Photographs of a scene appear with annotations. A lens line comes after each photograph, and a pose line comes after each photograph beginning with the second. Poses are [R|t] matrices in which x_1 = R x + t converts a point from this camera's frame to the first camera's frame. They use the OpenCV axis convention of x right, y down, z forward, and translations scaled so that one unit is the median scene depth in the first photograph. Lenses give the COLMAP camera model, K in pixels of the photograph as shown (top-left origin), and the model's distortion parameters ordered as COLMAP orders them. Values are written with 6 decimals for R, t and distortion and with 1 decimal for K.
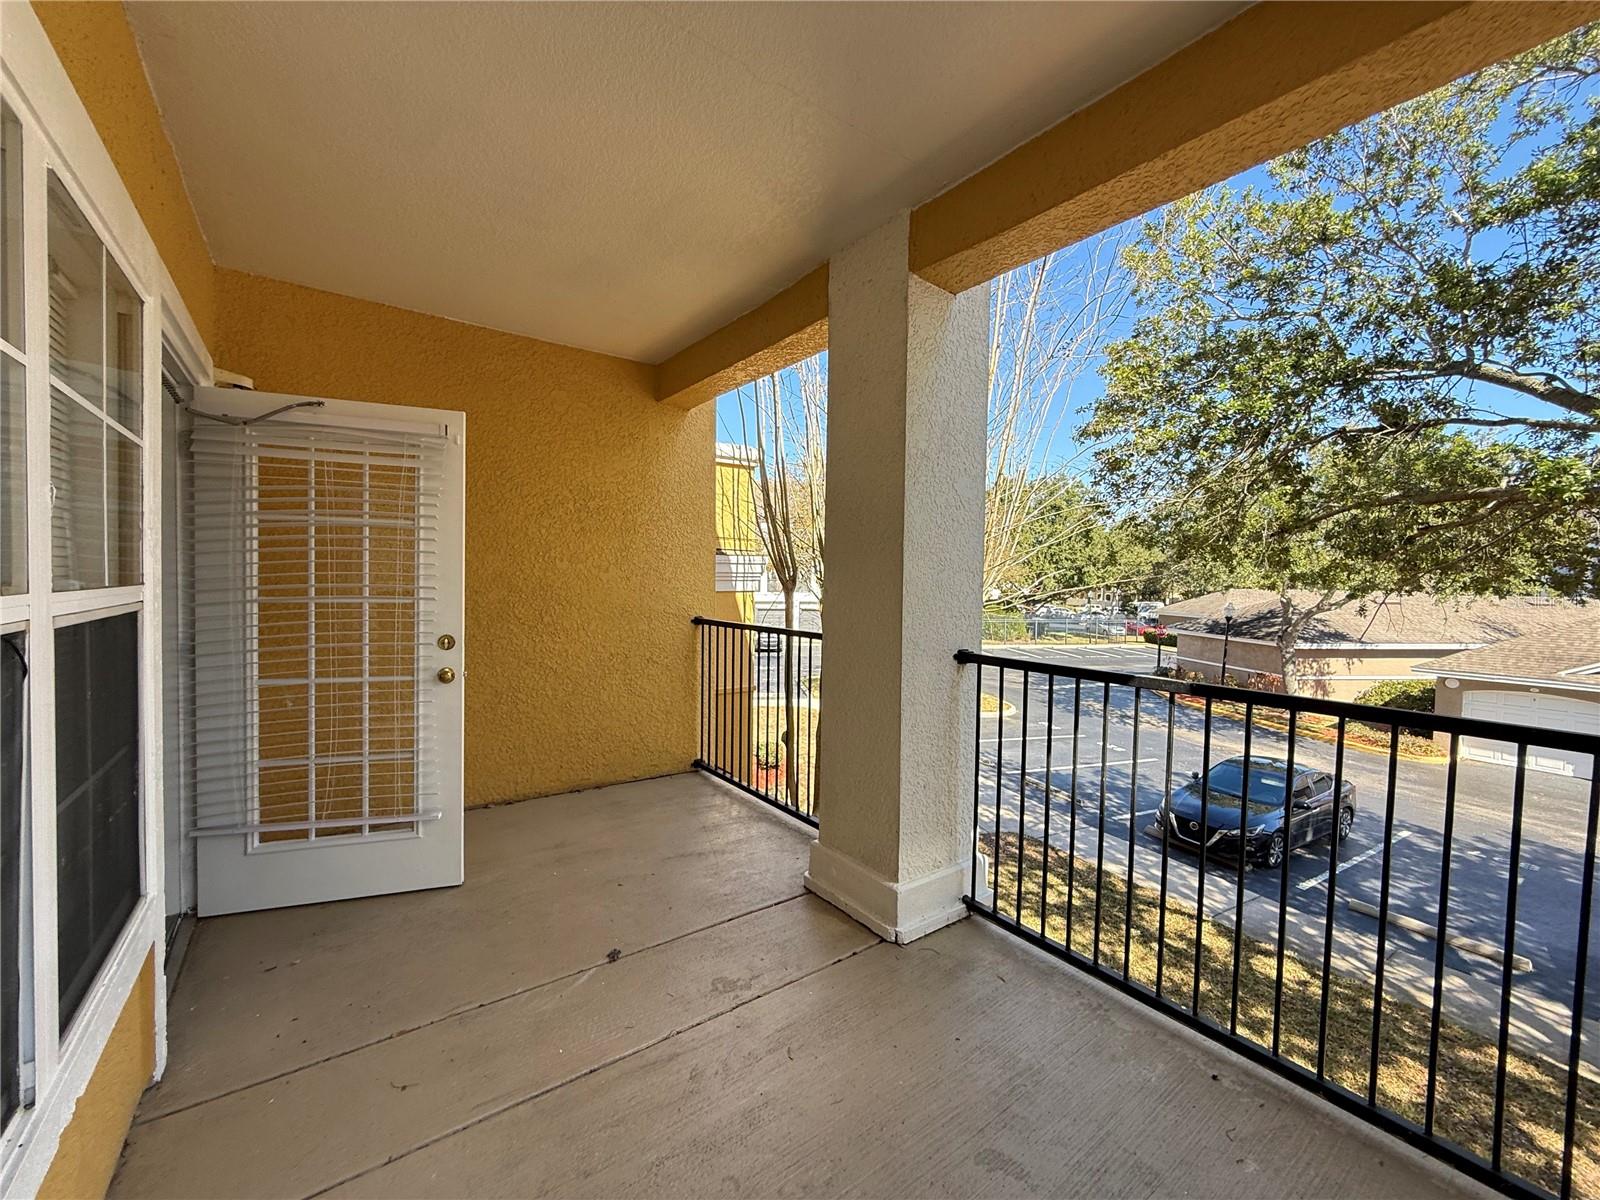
lens RADIAL K [[633.0, 0, 796.6], [0, 633.0, 600.0], [0, 0, 1]] dist [-0.000106, 0.000102]
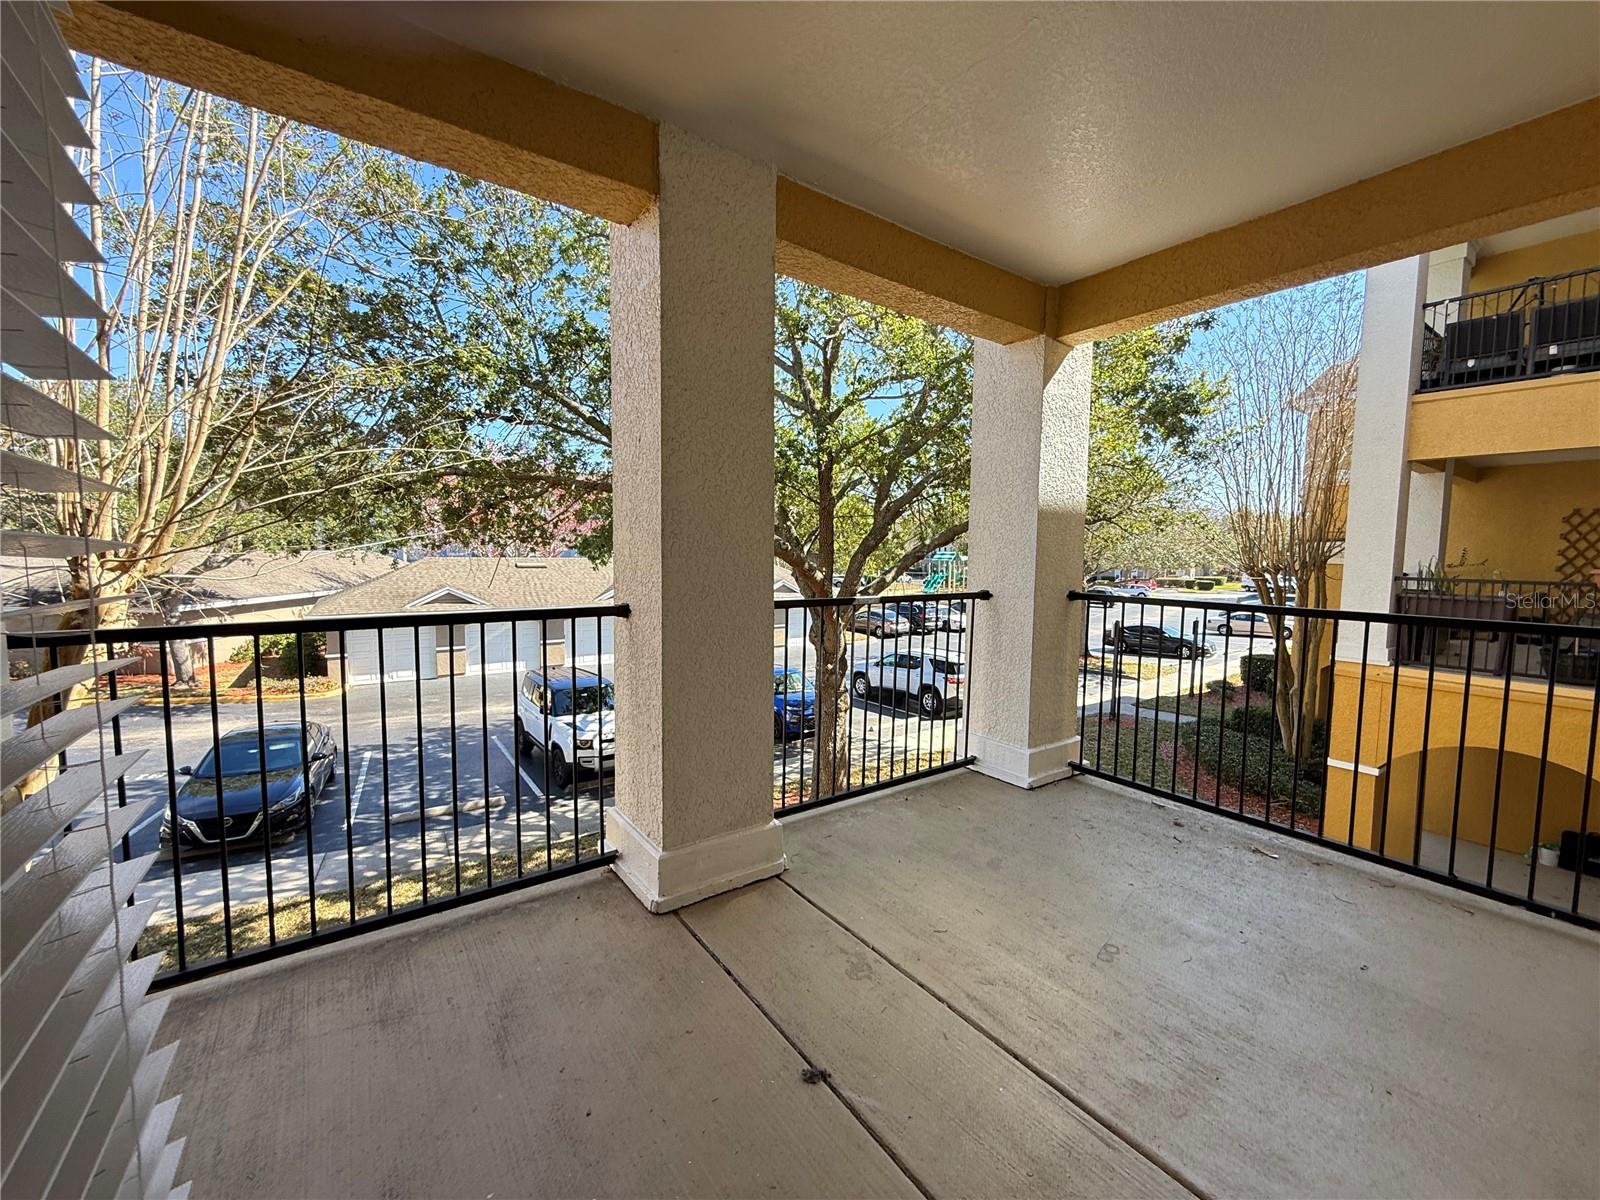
lens RADIAL K [[633.0, 0, 796.6], [0, 633.0, 600.0], [0, 0, 1]] dist [-0.000106, 0.000102]
pose [[0.029397, -0.092956, 0.995236, -0.227383], [0.024690, 0.995430, 0.092245, -0.005246], [-0.999263, 0.021861, 0.031558, 0.240715]]
